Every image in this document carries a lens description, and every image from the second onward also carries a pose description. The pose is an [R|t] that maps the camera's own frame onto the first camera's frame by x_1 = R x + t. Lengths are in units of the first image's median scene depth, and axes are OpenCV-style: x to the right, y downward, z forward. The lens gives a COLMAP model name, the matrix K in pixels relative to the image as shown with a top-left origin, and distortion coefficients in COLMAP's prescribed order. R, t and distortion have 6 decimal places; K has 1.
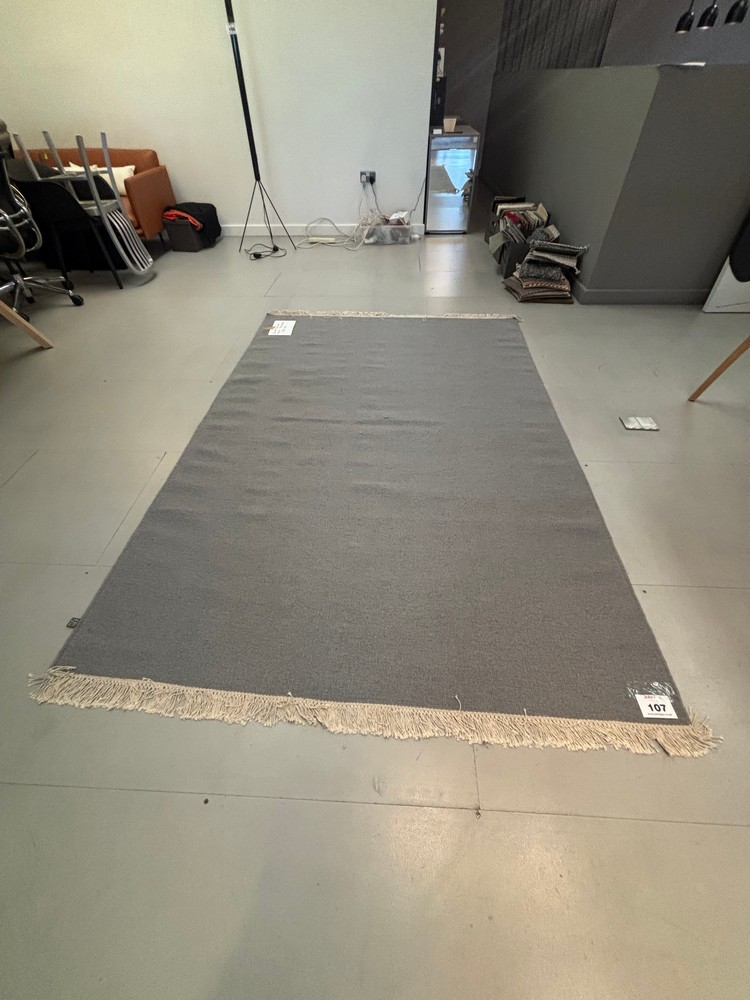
lens RADIAL K [[403.2, 0, 376.3], [0, 403.2, 501.7], [0, 0, 1]] dist [-0.003323, 0.000882]
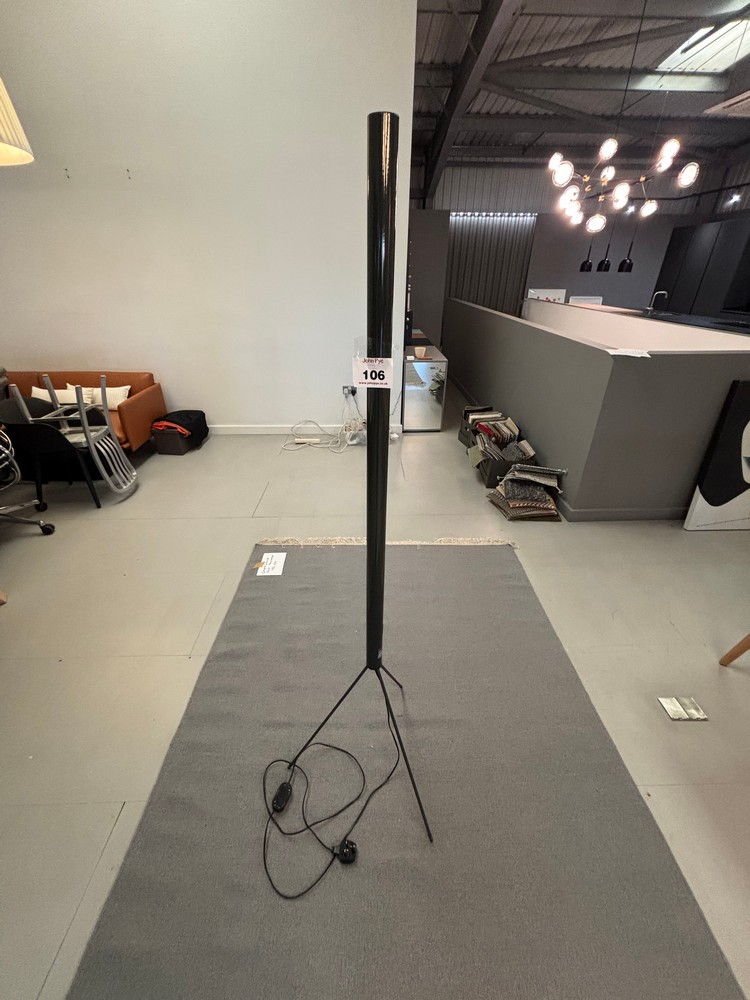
lens RADIAL K [[403.2, 0, 374.6], [0, 403.2, 496.1], [0, 0, 1]] dist [-0.003323, 0.000882]
pose [[0.996901, -0.023328, 0.075124, -0.049823], [0.044149, 0.956342, -0.288894, -0.244510], [-0.065105, 0.291316, 0.954409, 0.033669]]
